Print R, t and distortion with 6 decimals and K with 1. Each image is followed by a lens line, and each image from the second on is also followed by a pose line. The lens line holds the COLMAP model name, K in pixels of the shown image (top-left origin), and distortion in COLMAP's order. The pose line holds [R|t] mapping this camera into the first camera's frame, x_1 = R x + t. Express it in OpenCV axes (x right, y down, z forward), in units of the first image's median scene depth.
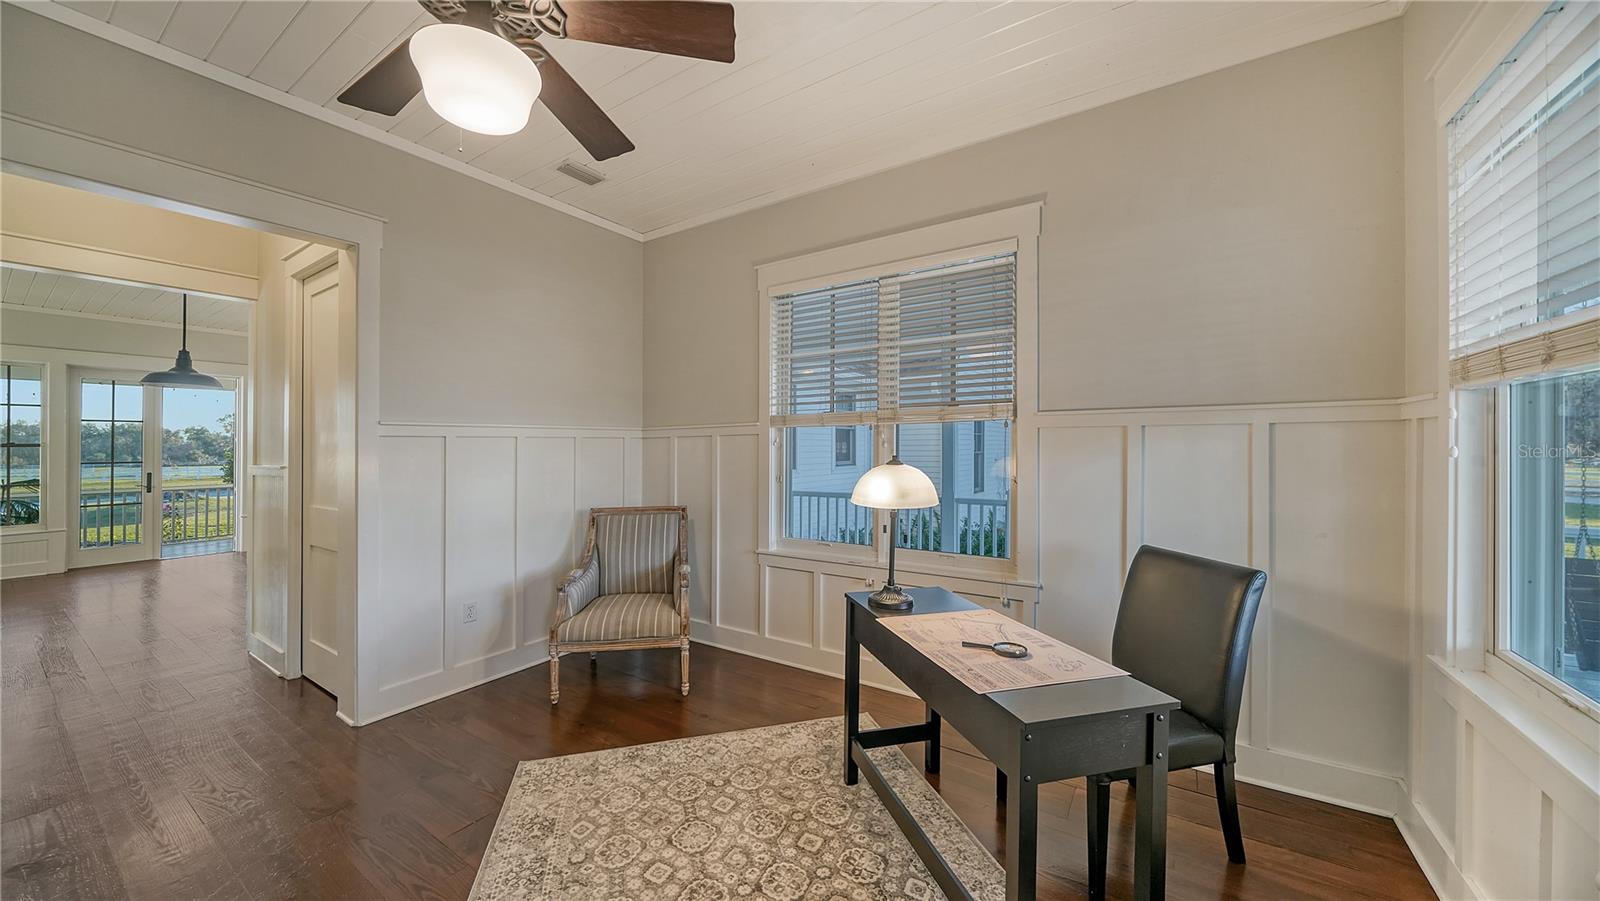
lens RADIAL K [[567.5, 0, 801.0], [0, 567.5, 440.6], [0, 0, 1]] dist [-0.002259, -0.000248]
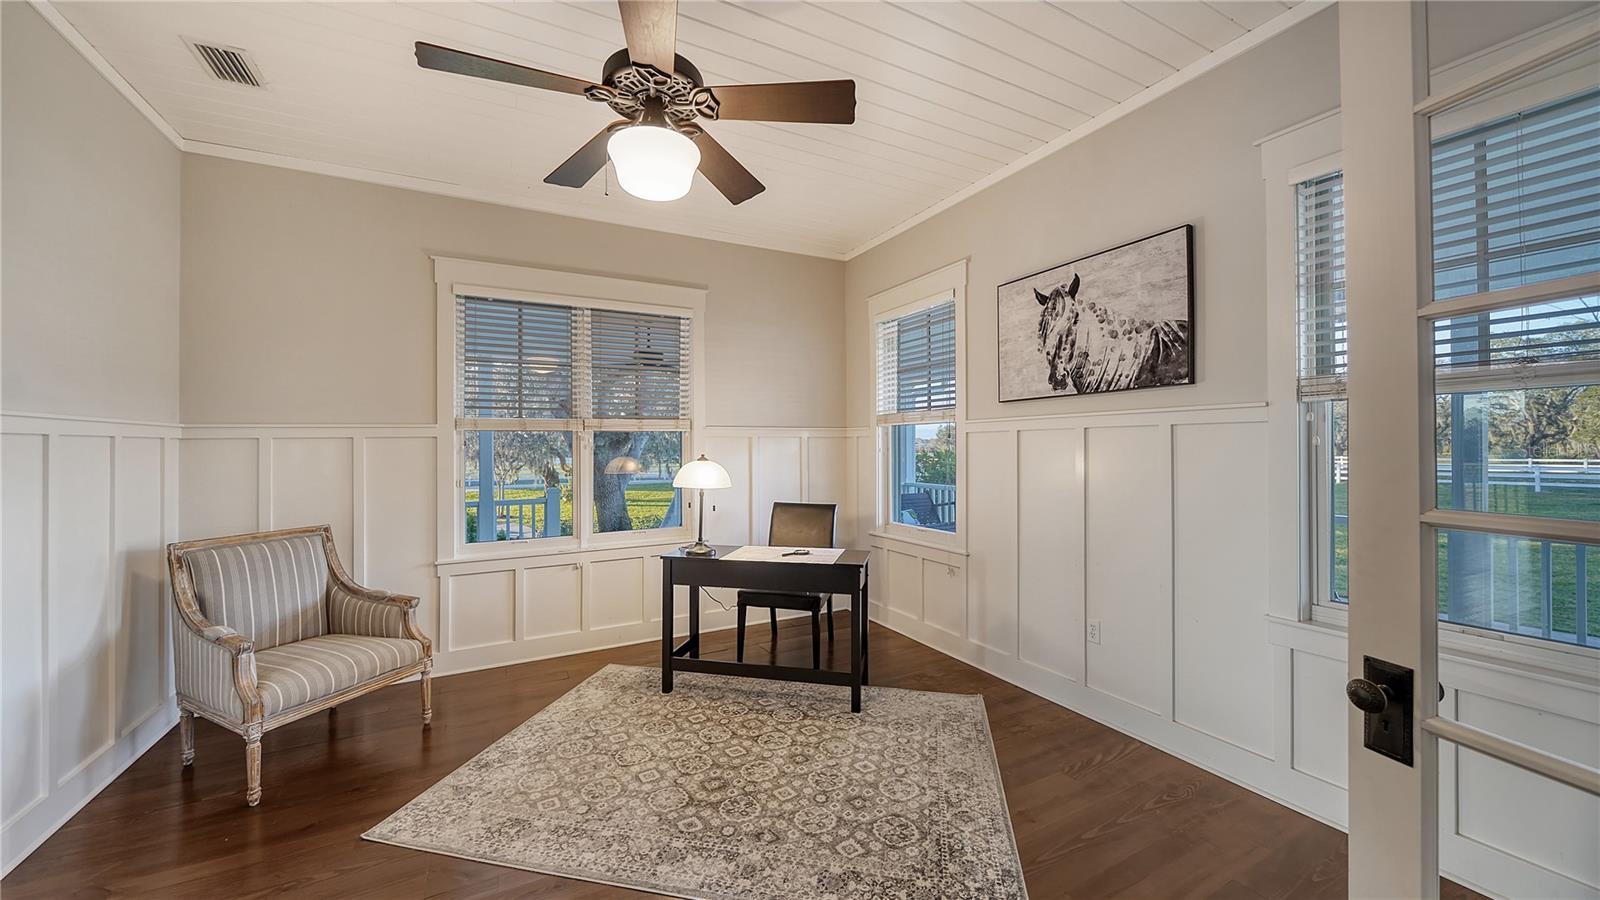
lens RADIAL K [[557.3, 0, 796.5], [0, 557.3, 439.5], [0, 0, 1]] dist [-0.003288, -0.000049]
pose [[0.484360, 0.012501, 0.874780, -0.835786], [-0.004339, 0.999920, -0.011887, 0.001239], [-0.874858, 0.001962, 0.484375, 0.055180]]
